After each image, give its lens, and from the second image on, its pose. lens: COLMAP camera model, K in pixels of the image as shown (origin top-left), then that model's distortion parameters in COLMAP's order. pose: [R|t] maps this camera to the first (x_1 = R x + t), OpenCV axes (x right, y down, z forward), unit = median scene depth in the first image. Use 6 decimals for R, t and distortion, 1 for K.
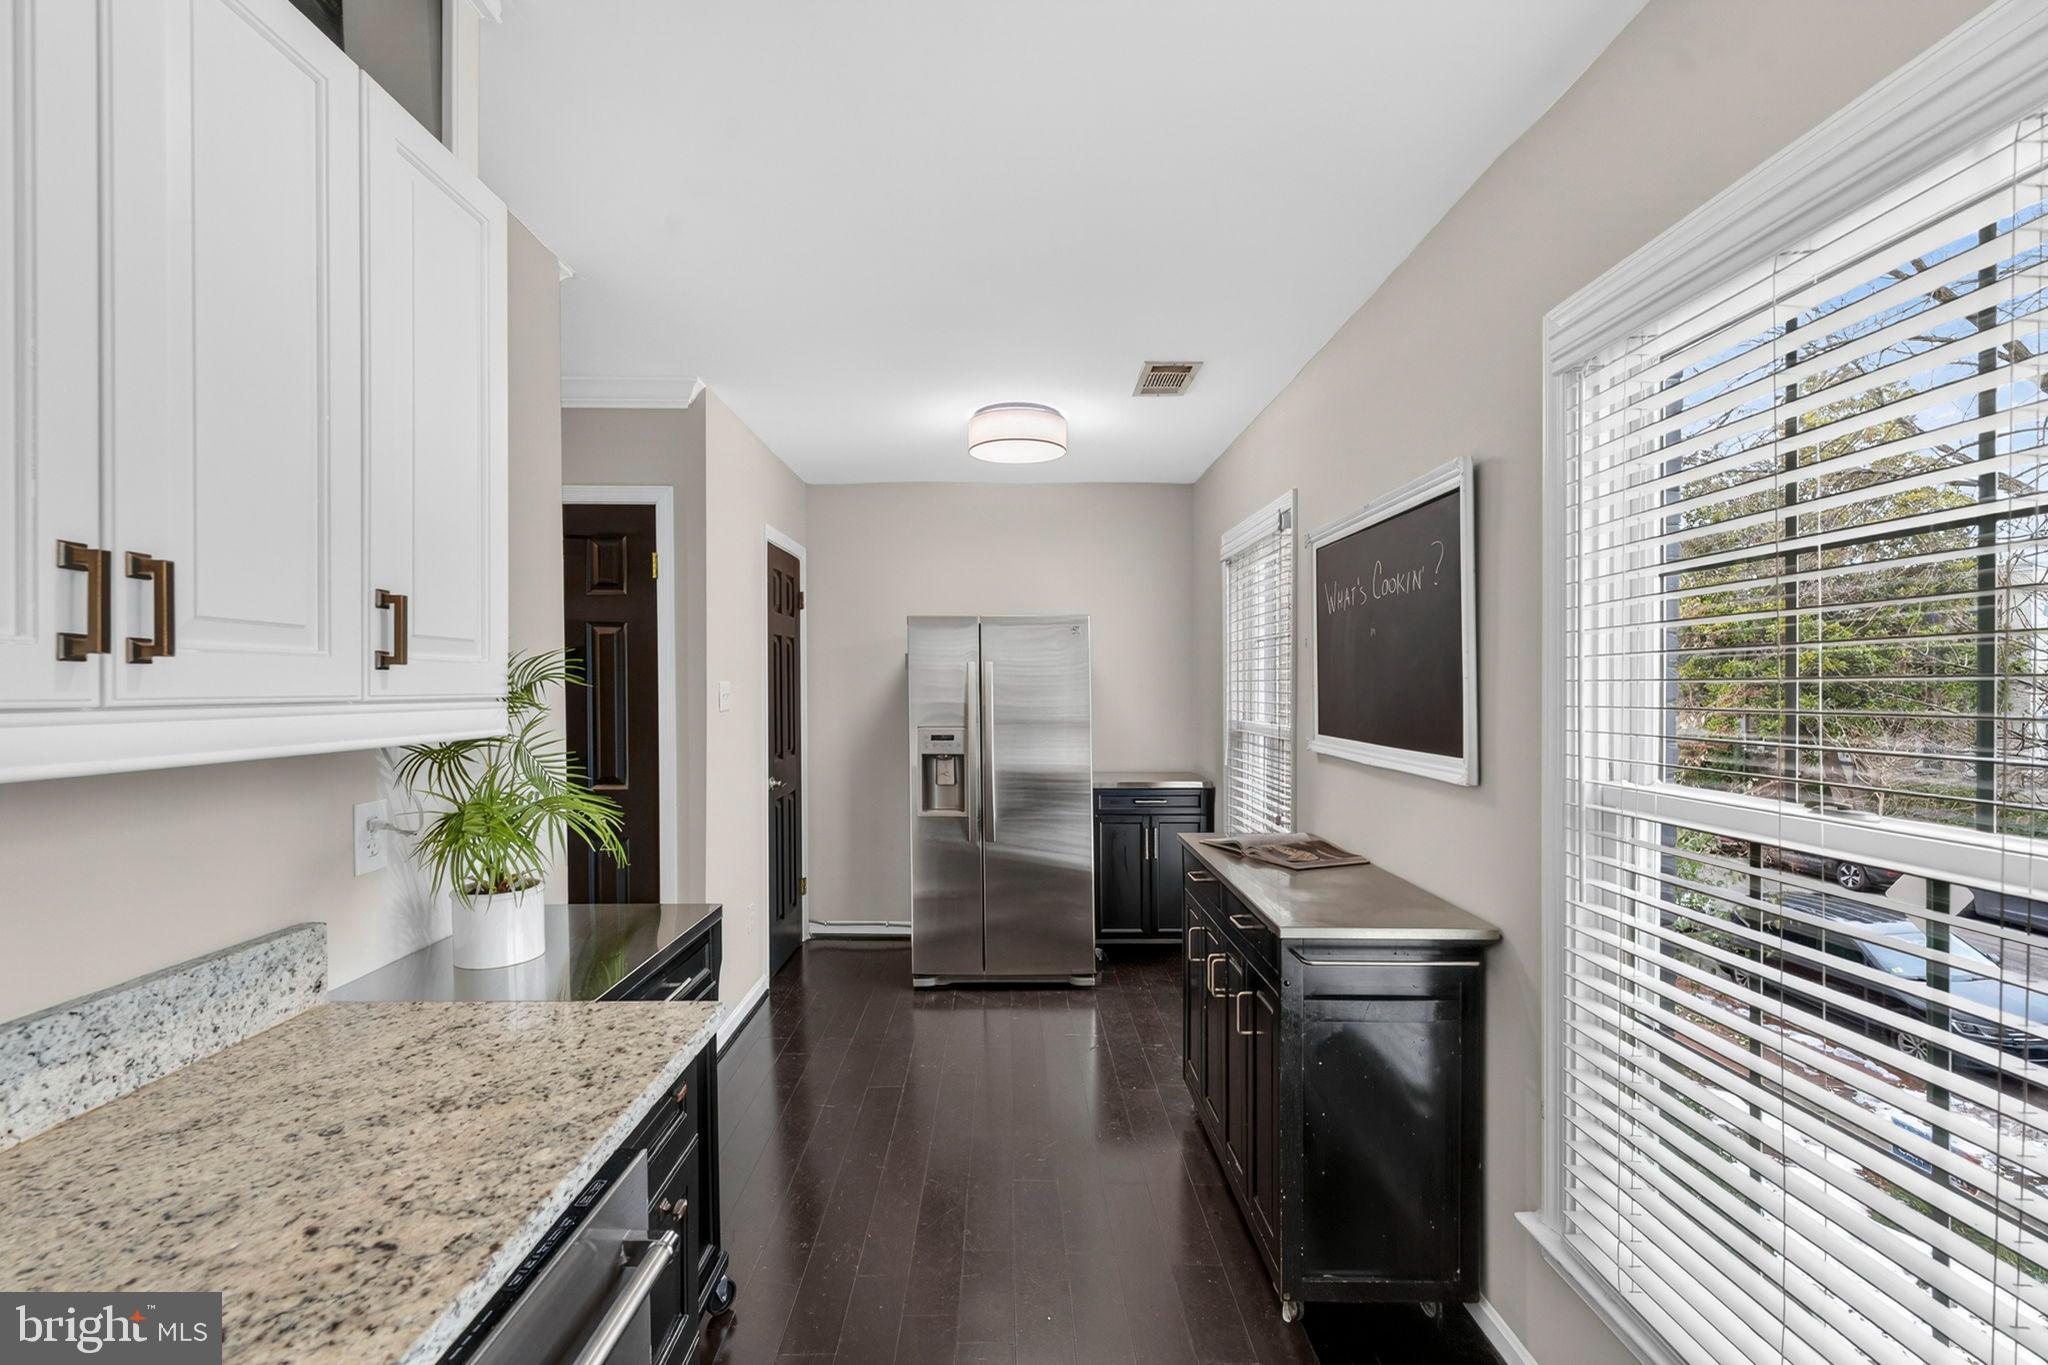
lens RADIAL K [[876.5, 0, 997.1], [0, 876.5, 711.8], [0, 0, 1]] dist [0.002791, 0.000519]
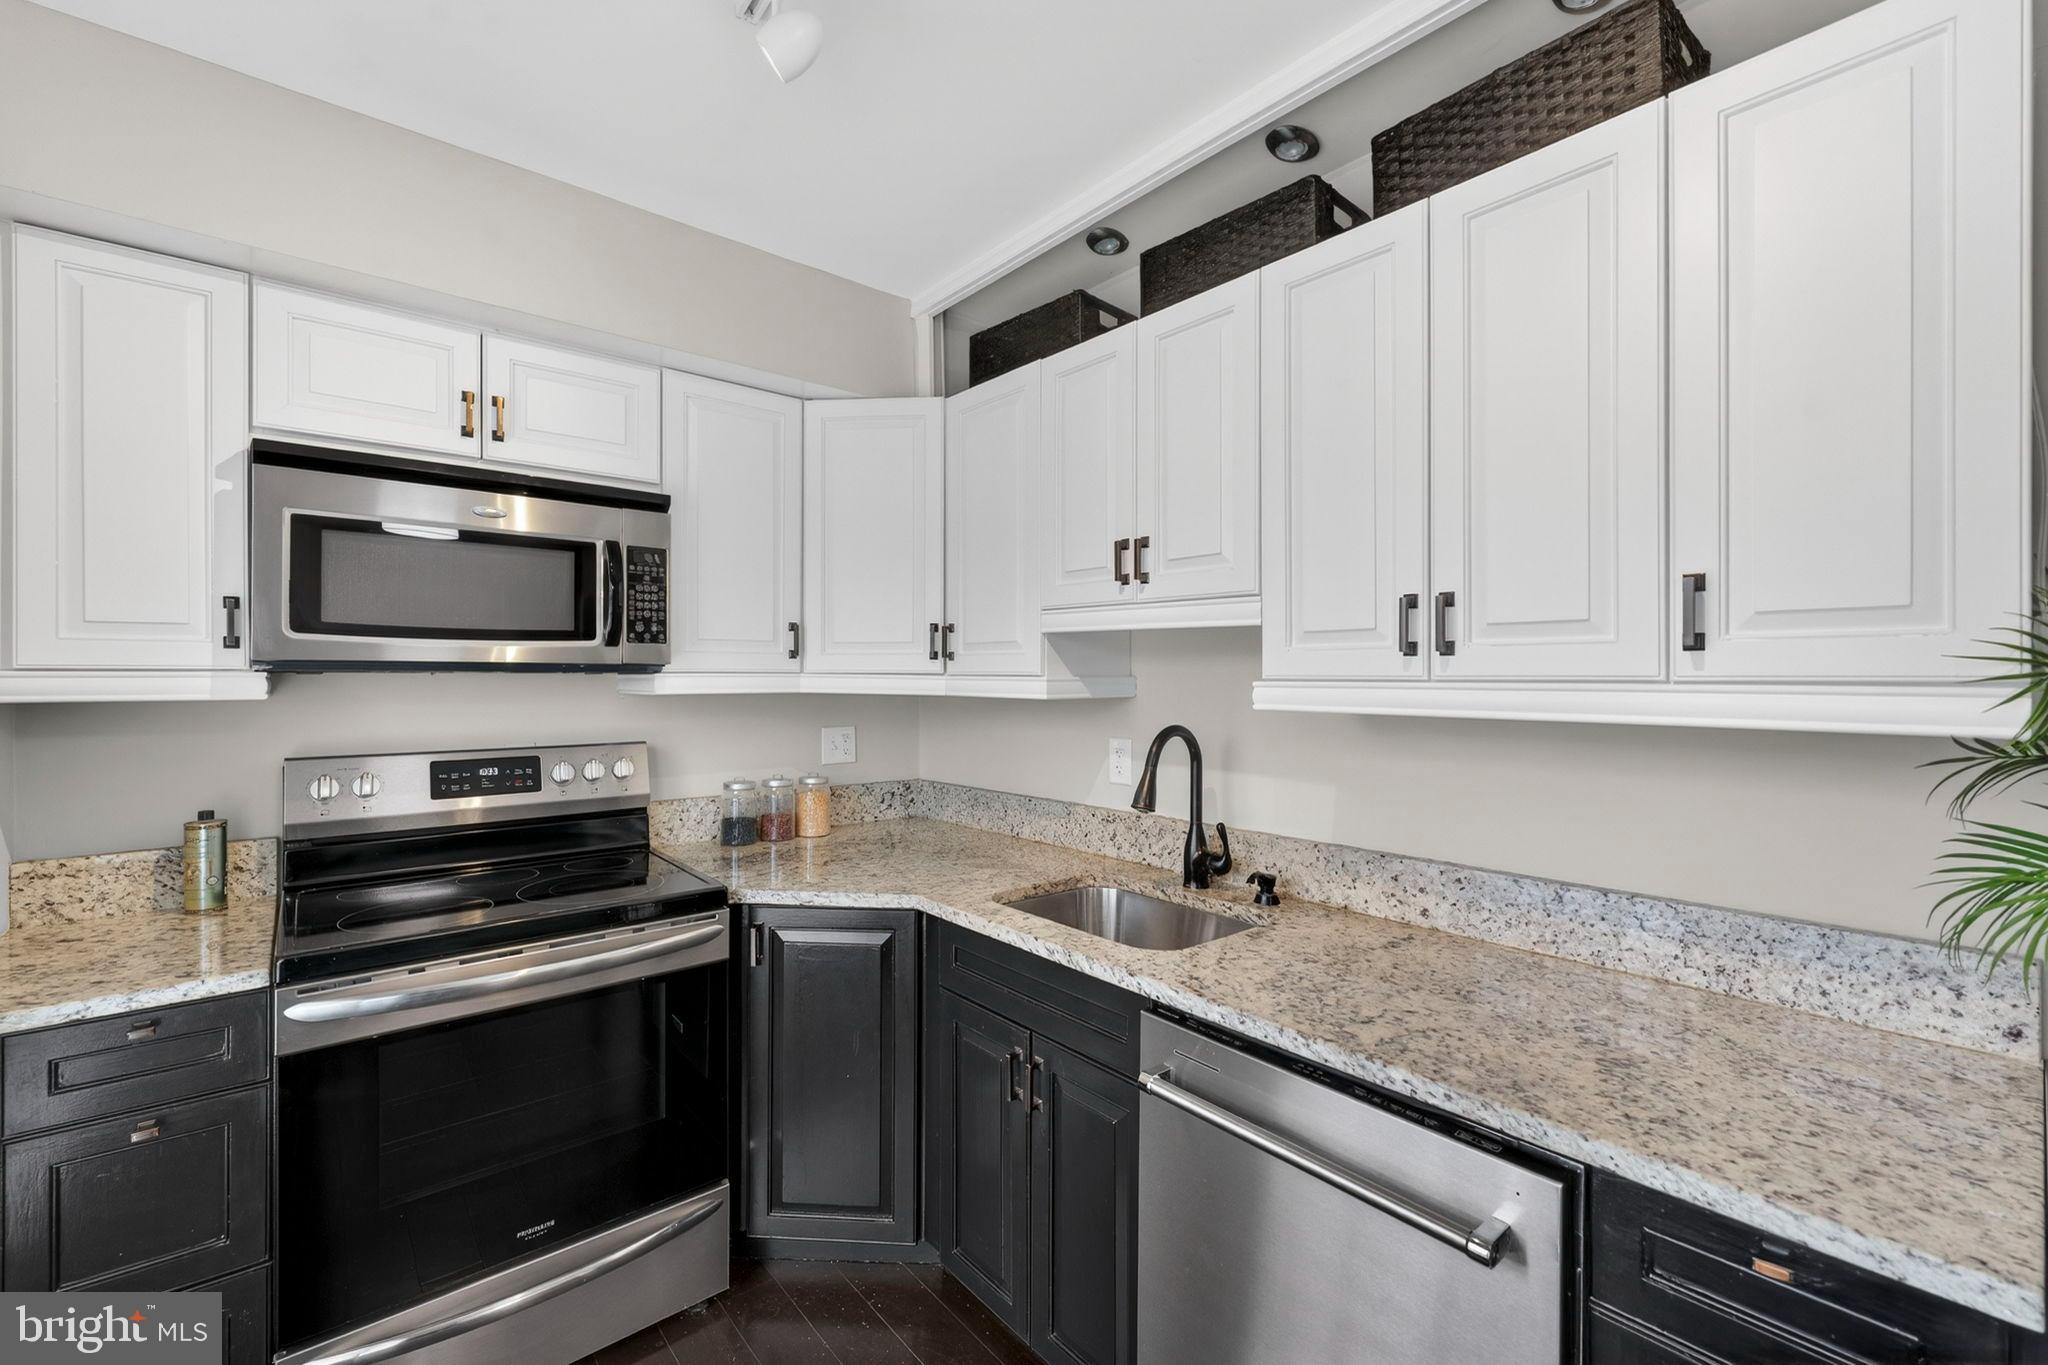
lens RADIAL K [[846.2, 0, 1010.2], [0, 846.2, 683.7], [0, 0, 1]] dist [0.001416, -0.000019]
pose [[-0.755269, 0.003924, -0.655403, 0.192020], [-0.019740, 0.999392, 0.028731, -0.007432], [0.655118, 0.034637, -0.754732, 0.418180]]
